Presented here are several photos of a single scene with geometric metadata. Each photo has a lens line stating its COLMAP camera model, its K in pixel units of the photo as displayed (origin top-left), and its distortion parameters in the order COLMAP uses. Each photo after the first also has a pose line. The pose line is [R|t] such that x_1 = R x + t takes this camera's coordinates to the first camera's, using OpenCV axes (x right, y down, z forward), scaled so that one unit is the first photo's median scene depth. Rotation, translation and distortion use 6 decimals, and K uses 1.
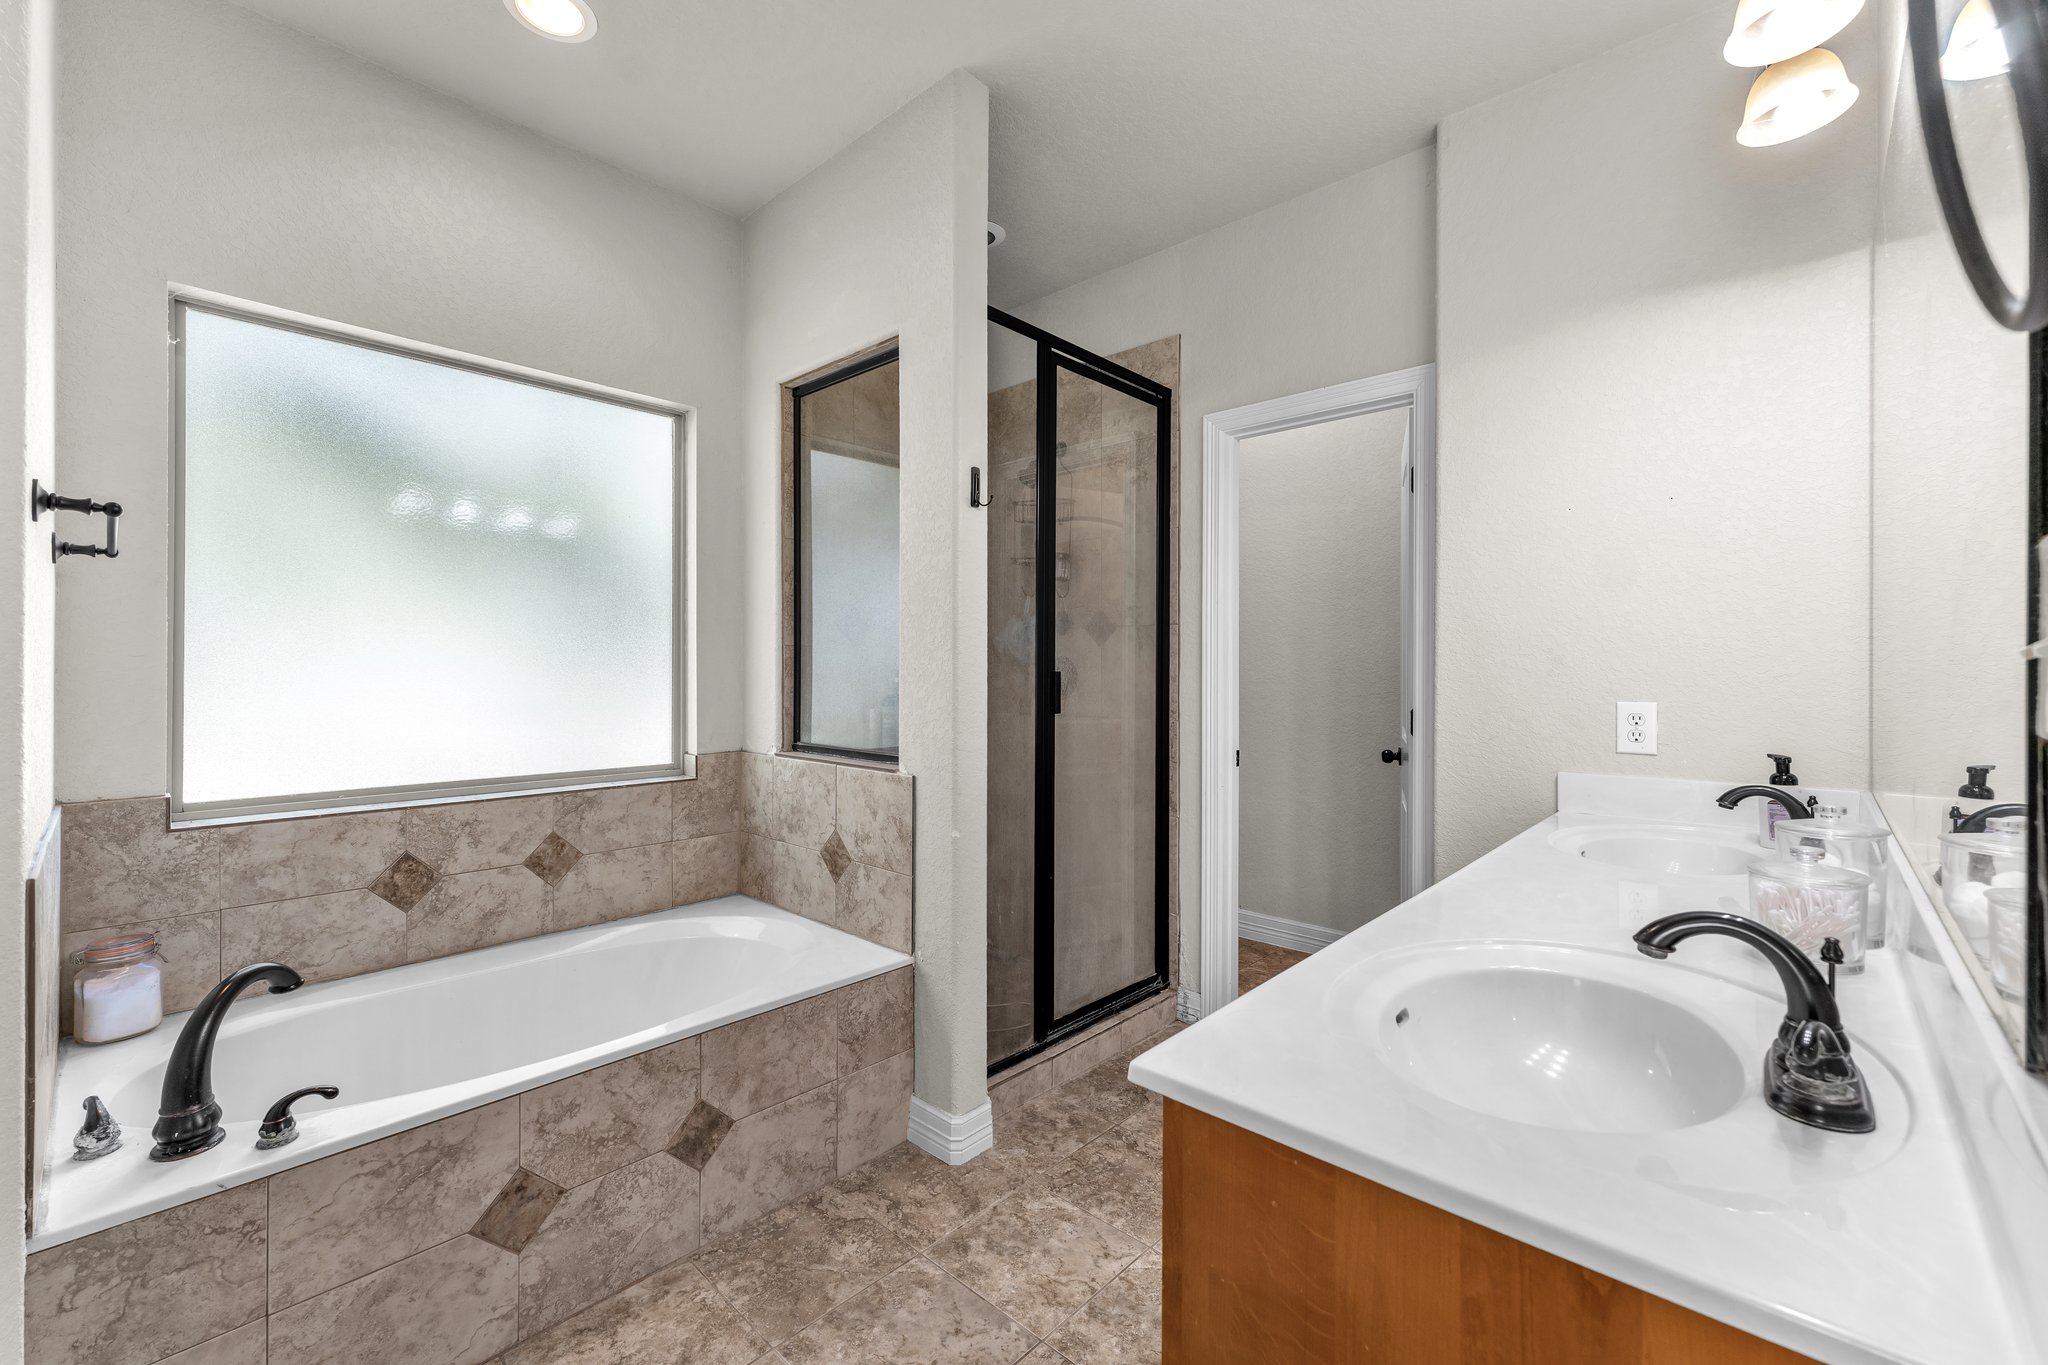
lens RADIAL K [[850.0, 0, 1018.8], [0, 850.0, 681.6], [0, 0, 1]] dist [0.000056, -0.000088]
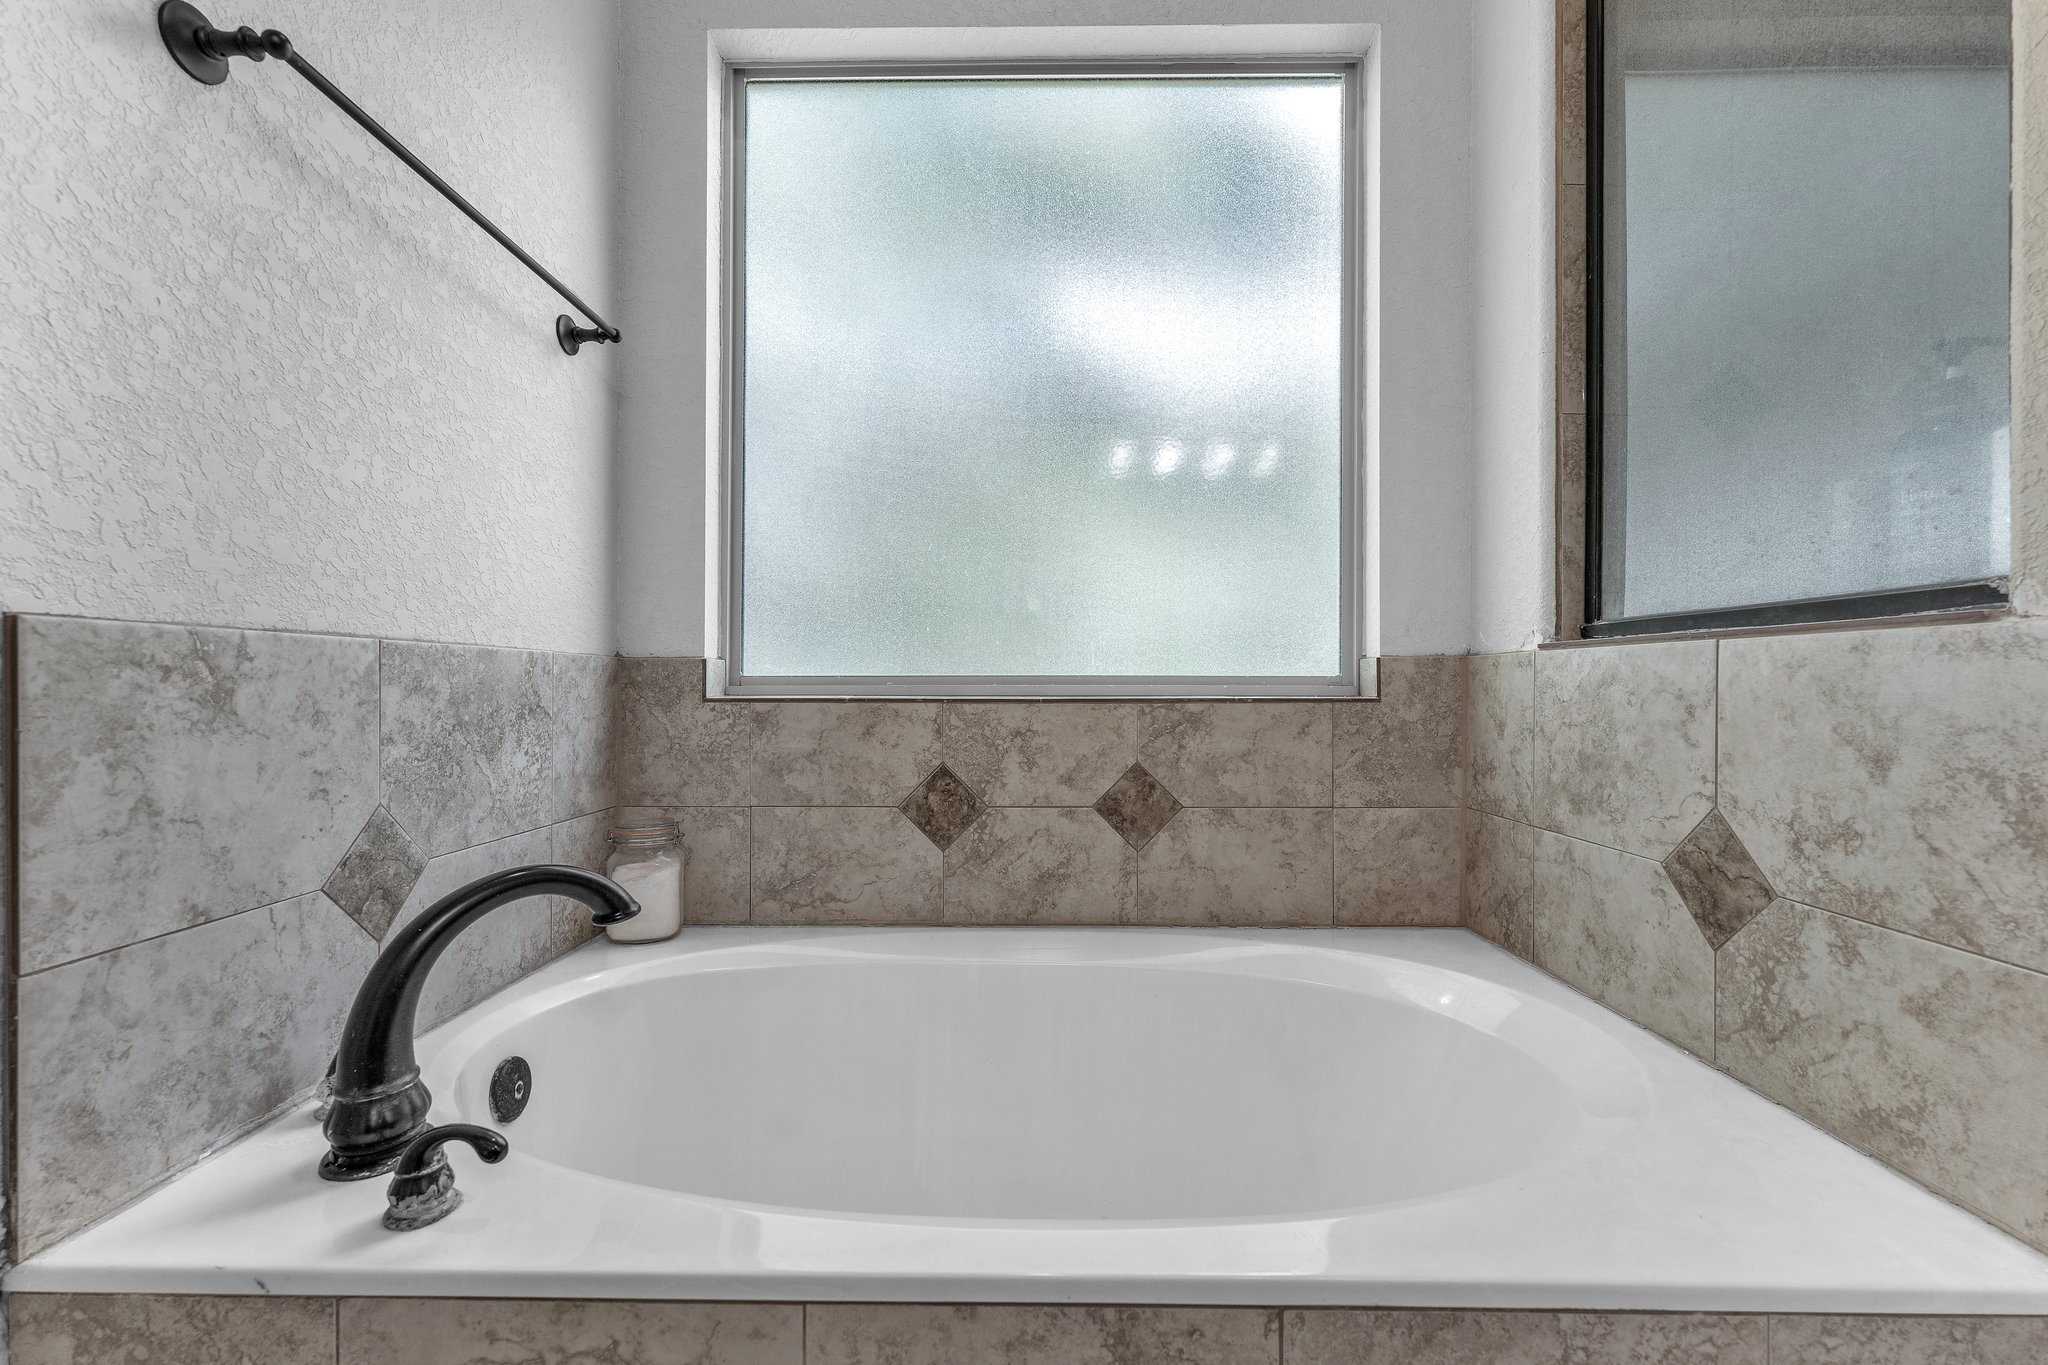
lens RADIAL K [[850.0, 0, 1018.8], [0, 850.0, 681.6], [0, 0, 1]] dist [0.000056, -0.000088]
pose [[0.670579, -0.004098, -0.741827, -0.145215], [-0.011564, 0.999805, -0.015977, 0.129740], [0.741748, 0.019292, 0.670401, 0.522502]]
